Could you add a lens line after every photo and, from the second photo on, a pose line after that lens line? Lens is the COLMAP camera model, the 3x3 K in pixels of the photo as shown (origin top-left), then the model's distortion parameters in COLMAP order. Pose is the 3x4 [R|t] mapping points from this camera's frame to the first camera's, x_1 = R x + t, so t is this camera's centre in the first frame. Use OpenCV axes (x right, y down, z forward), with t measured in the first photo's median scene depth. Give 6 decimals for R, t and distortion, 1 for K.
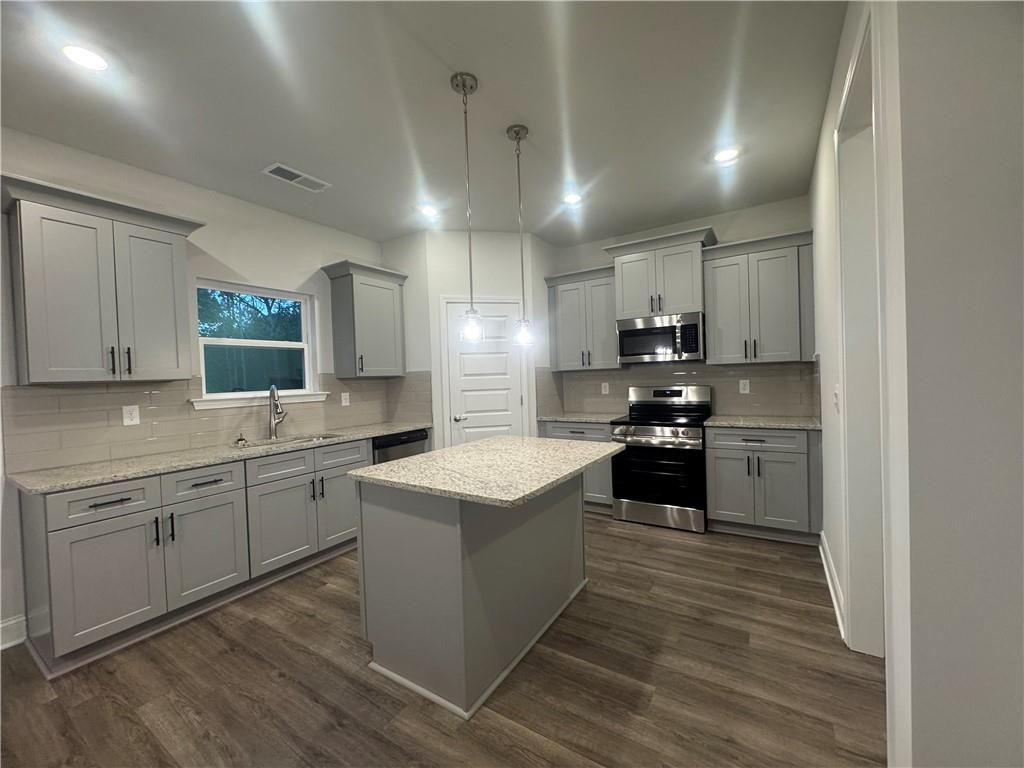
lens RADIAL K [[412.5, 0, 501.6], [0, 412.5, 380.0], [0, 0, 1]] dist [0.019469, -0.000093]
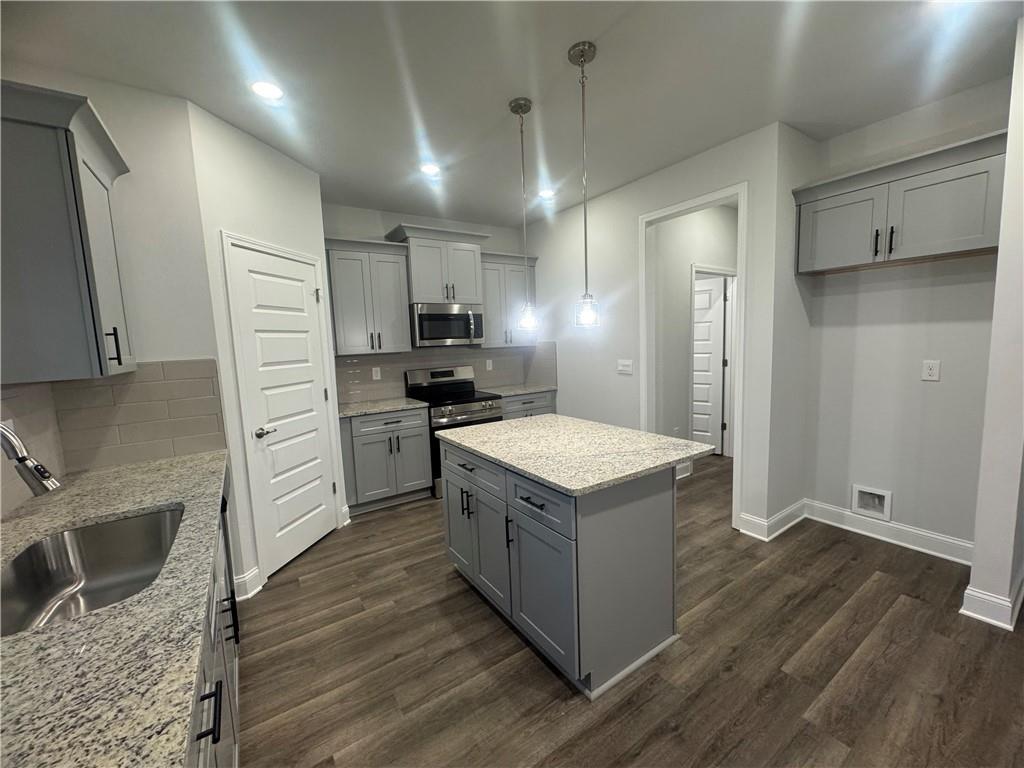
lens RADIAL K [[410.9, 0, 512.0], [0, 410.9, 384.0], [0, 0, 1]] dist [-0.011386, 0.003665]
pose [[0.385887, -0.080753, 0.919005, -0.647345], [0.036688, 0.996717, 0.072176, -0.015872], [-0.921816, 0.005865, 0.387583, 0.484367]]
